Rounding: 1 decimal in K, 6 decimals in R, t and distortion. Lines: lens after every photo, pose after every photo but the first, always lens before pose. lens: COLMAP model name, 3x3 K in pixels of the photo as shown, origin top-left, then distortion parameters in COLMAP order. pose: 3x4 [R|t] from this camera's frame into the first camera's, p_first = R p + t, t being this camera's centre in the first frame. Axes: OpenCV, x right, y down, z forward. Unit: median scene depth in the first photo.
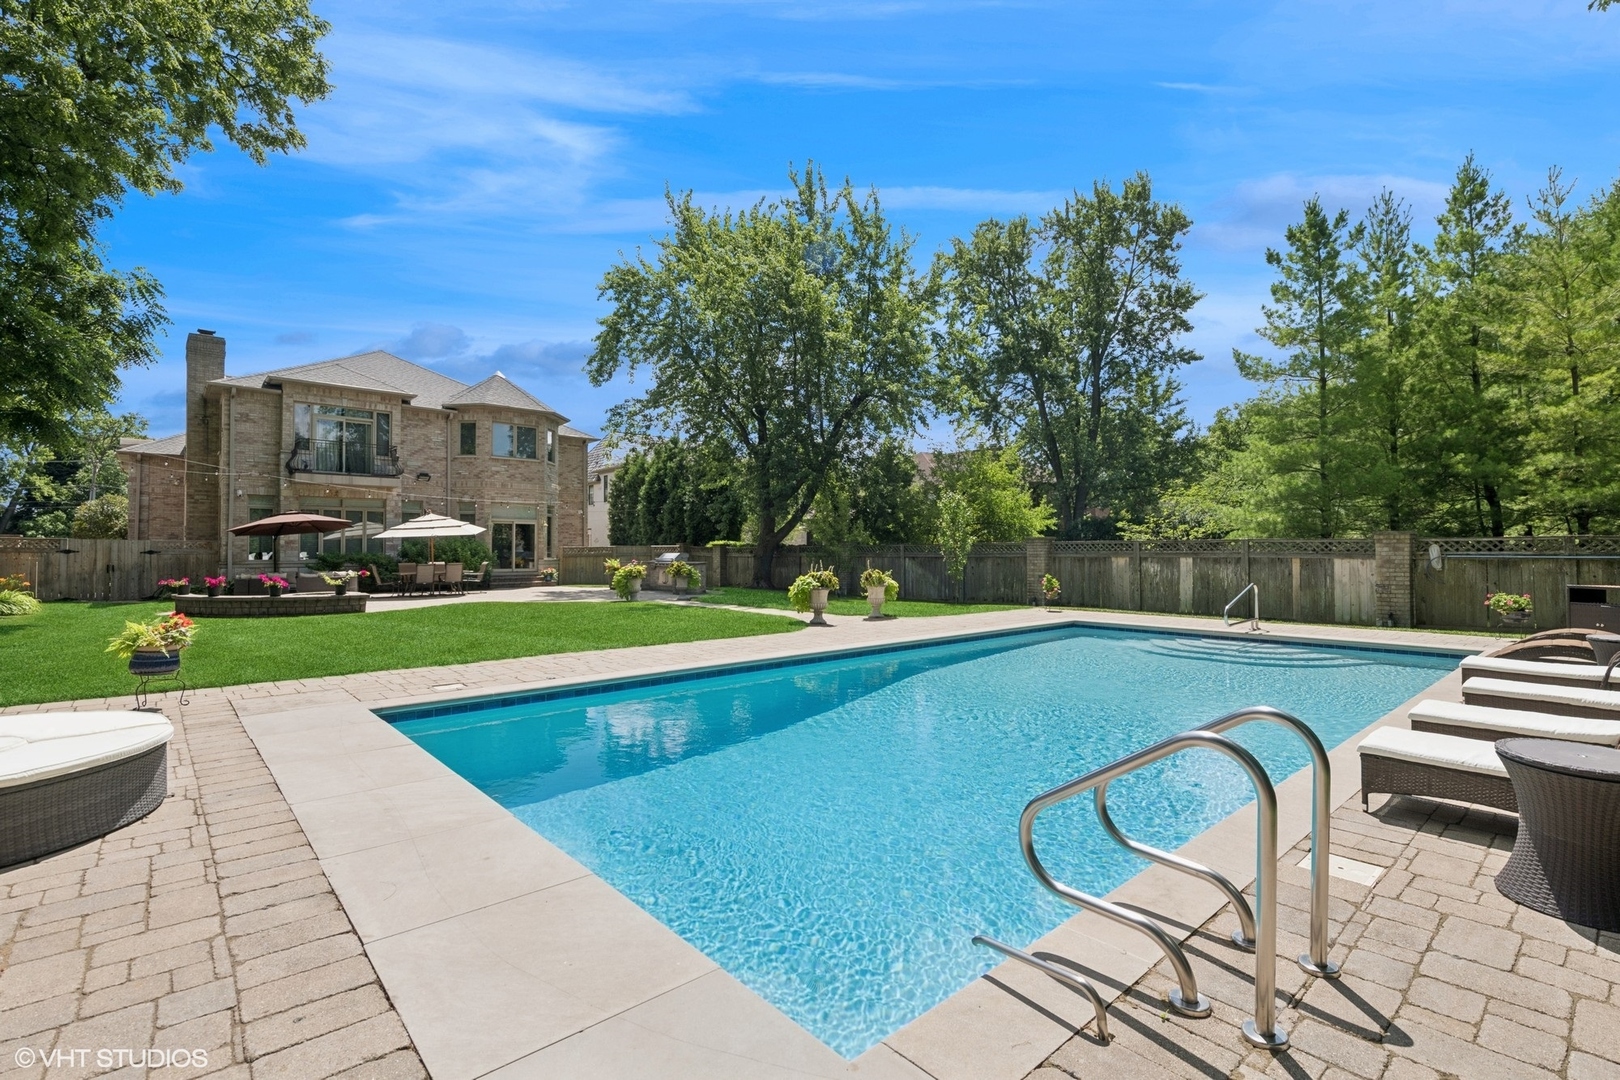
lens RADIAL K [[741.0, 0, 825.4], [0, 741.0, 538.5], [0, 0, 1]] dist [0.000581, -0.000597]
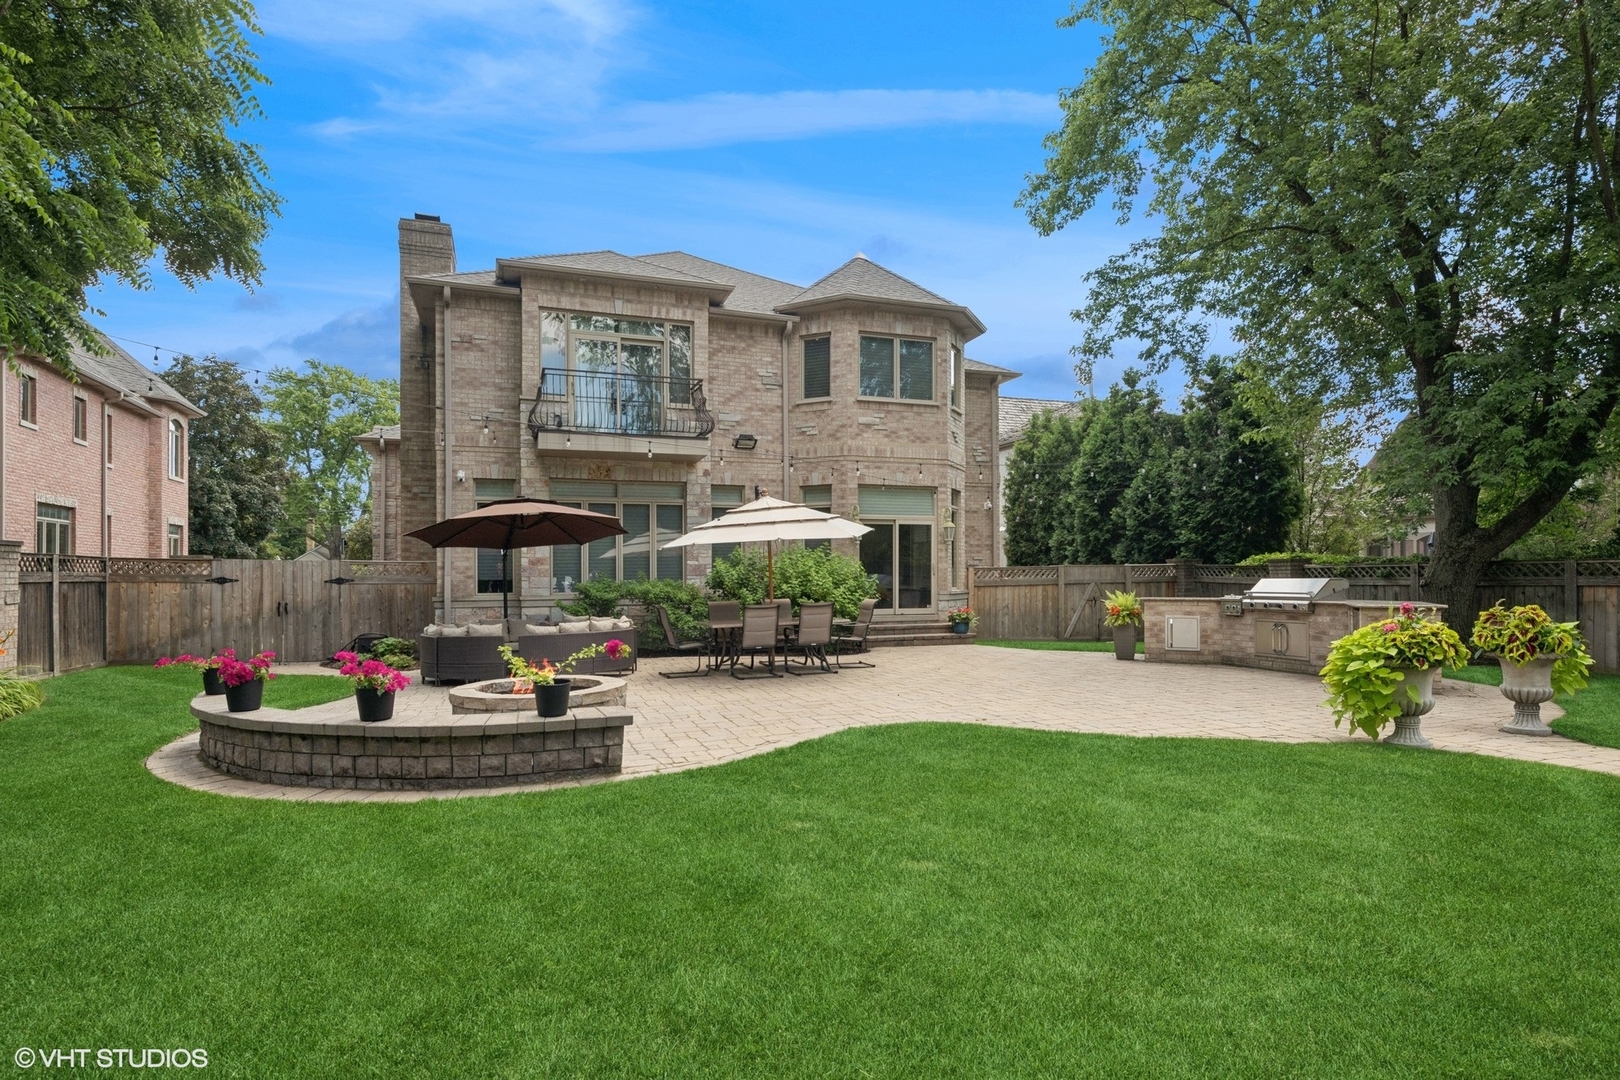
lens RADIAL K [[864.3, 0, 811.0], [0, 864.3, 552.3], [0, 0, 1]] dist [0.005655, 0.000262]
pose [[0.920652, -0.016683, -0.390028, -0.275479], [0.013269, 0.999846, -0.011446, 0.007923], [0.390159, 0.005362, 0.920732, 0.475147]]
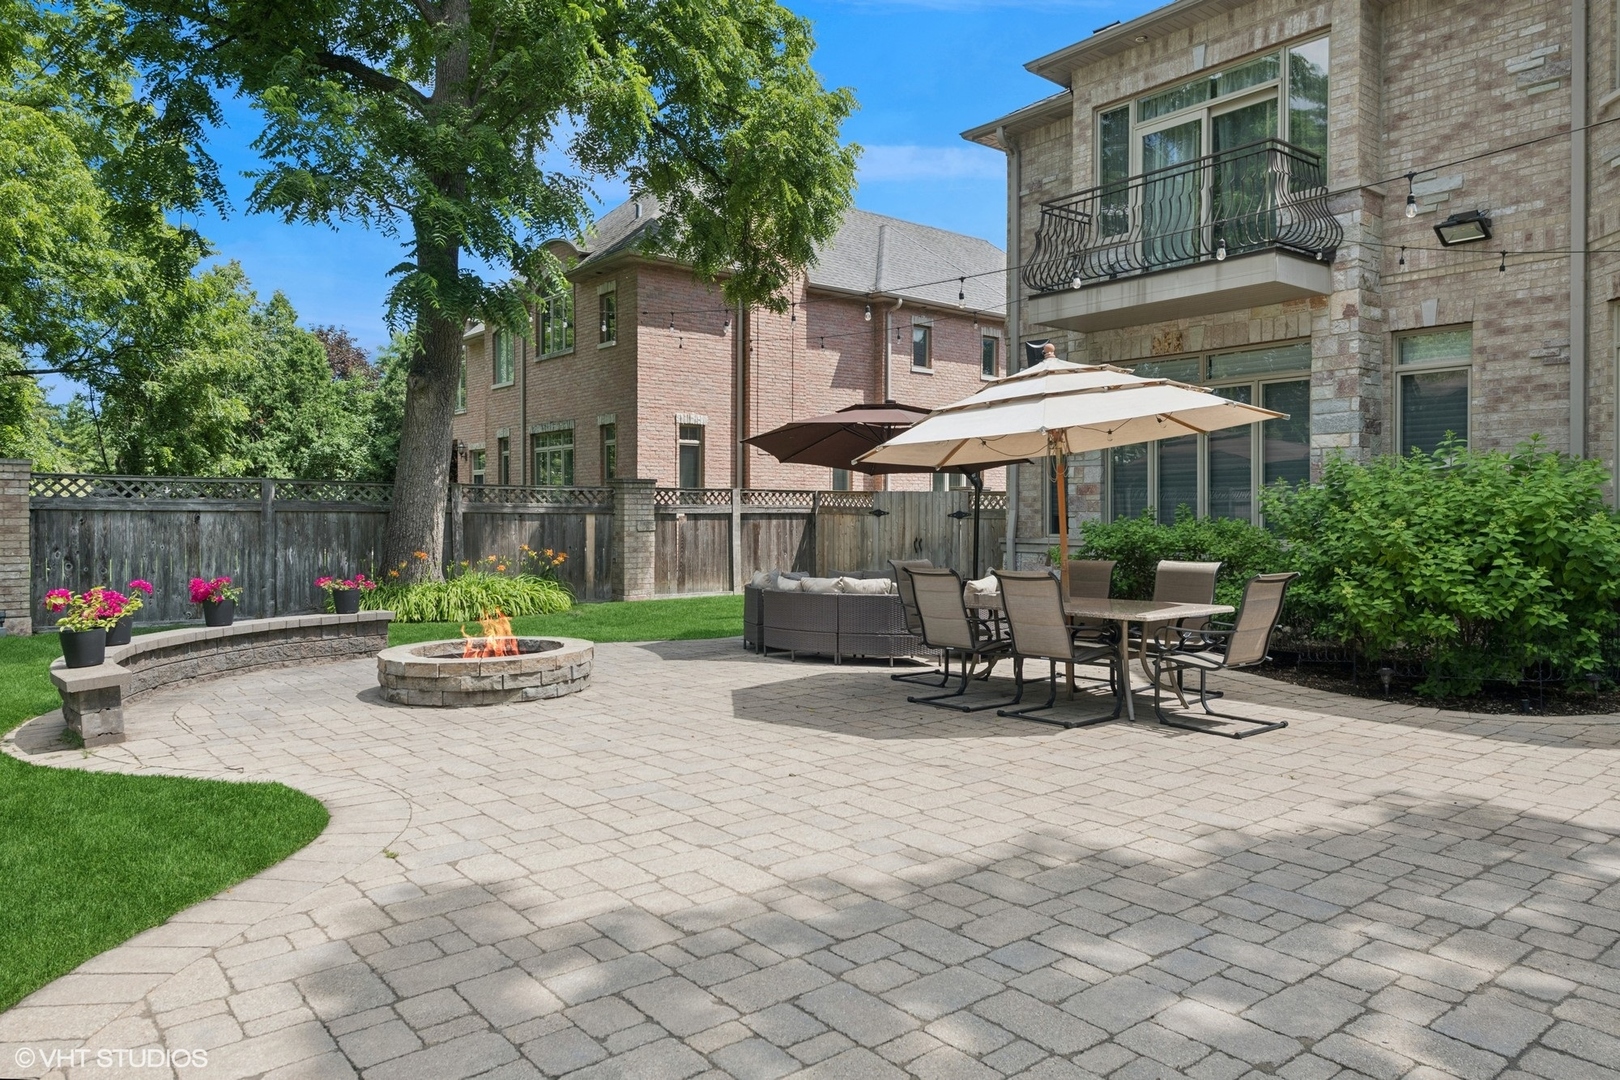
lens RADIAL K [[1082.2, 0, 811.1], [0, 1082.2, 533.5], [0, 0, 1]] dist [0.002433, -0.000236]
pose [[-0.079759, 0.016163, -0.996683, -0.157452], [0.013994, 0.999788, 0.015093, 0.017109], [0.996716, -0.012744, -0.079968, 0.887321]]
